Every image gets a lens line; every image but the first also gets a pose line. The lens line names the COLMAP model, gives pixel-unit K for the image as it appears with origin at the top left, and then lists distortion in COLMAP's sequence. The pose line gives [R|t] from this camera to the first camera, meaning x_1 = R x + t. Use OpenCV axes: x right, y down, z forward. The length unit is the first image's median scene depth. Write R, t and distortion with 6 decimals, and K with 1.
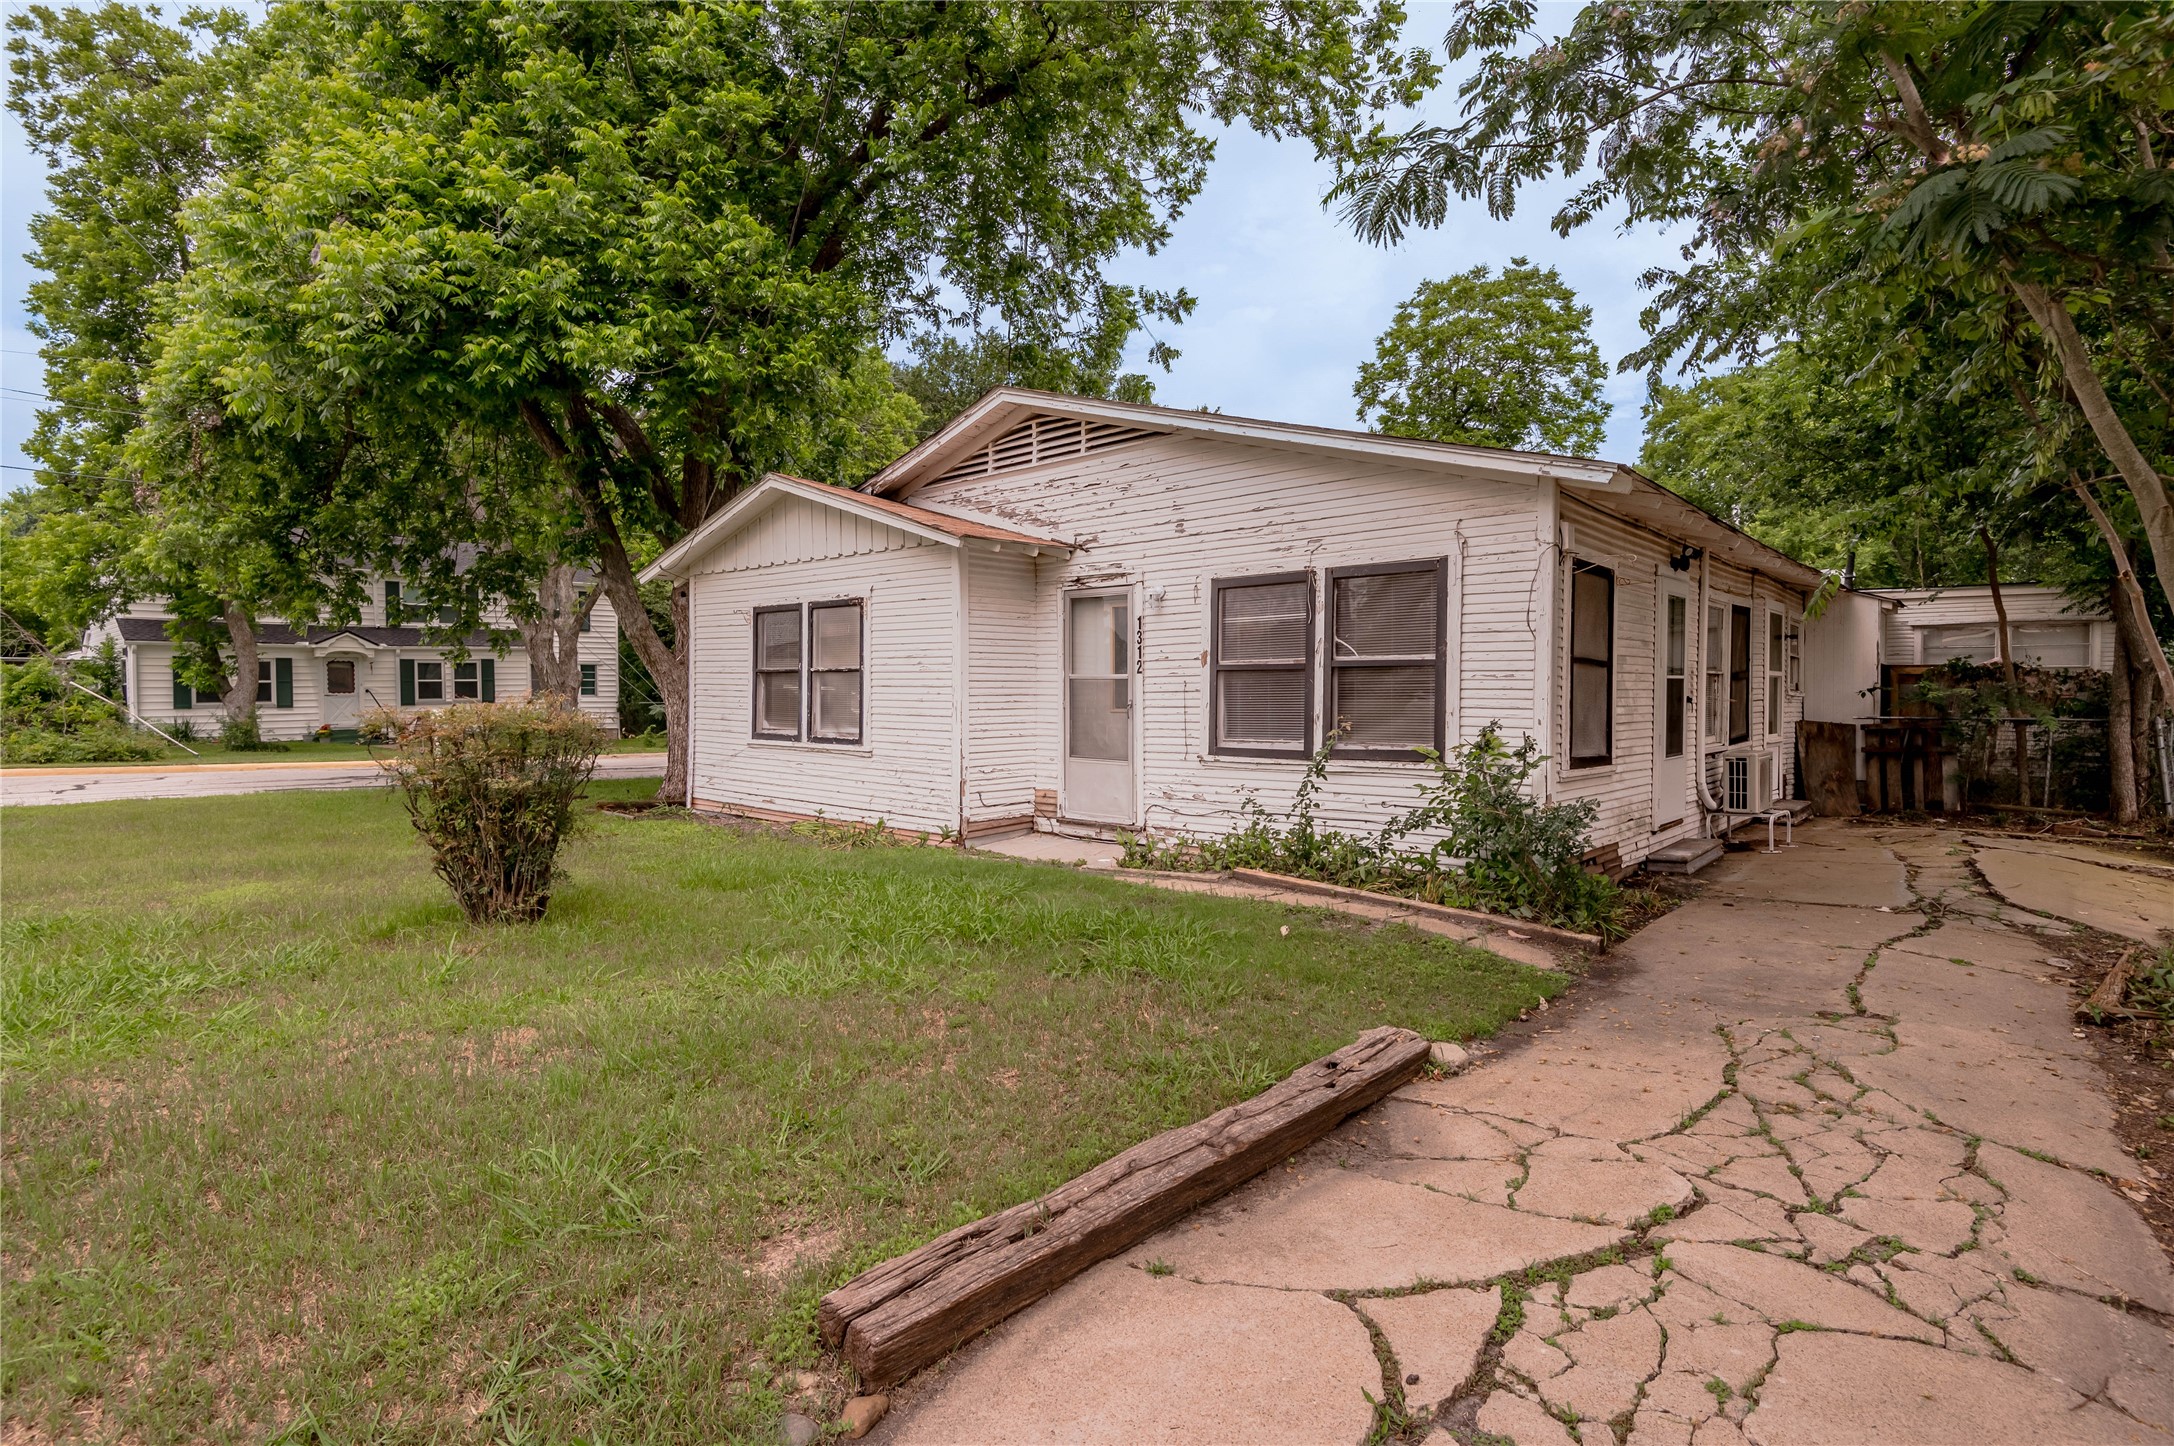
lens RADIAL K [[1082.8, 0, 1070.4], [0, 1082.8, 711.6], [0, 0, 1]] dist [0.013234, -0.002338]
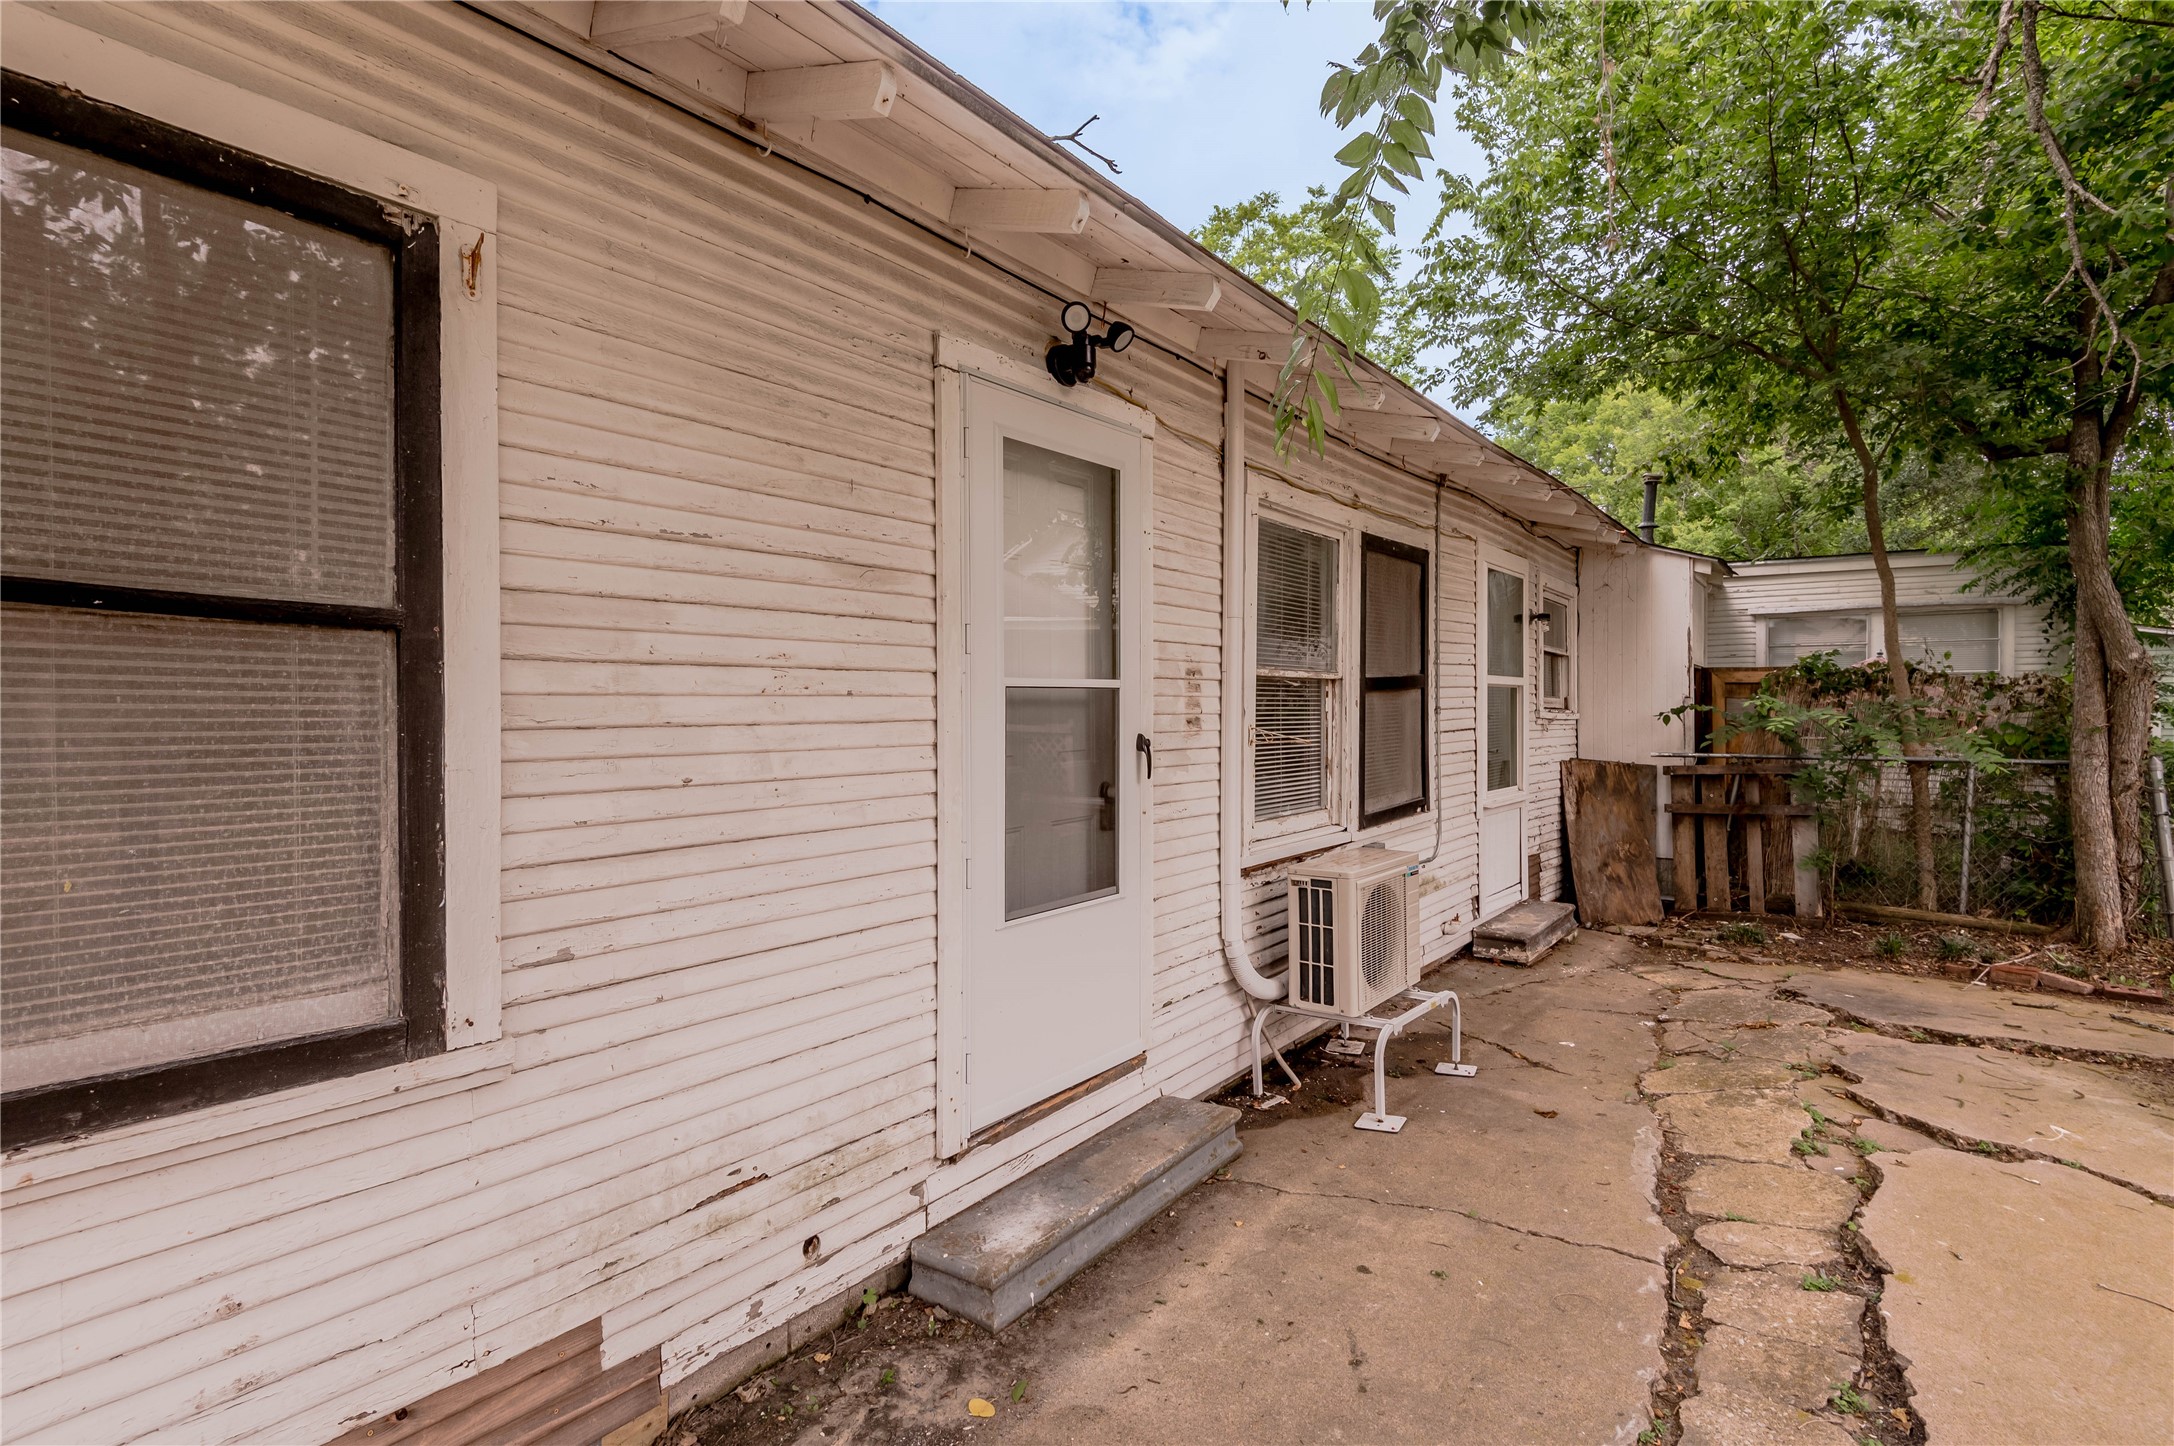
lens RADIAL K [[1013.2, 0, 1099.9], [0, 1013.2, 715.3], [0, 0, 1]] dist [0.020056, -0.006906]
pose [[0.997462, -0.002810, 0.071145, 0.389941], [0.003266, 0.999975, -0.006284, -0.014187], [-0.071125, 0.006501, 0.997446, 0.479457]]
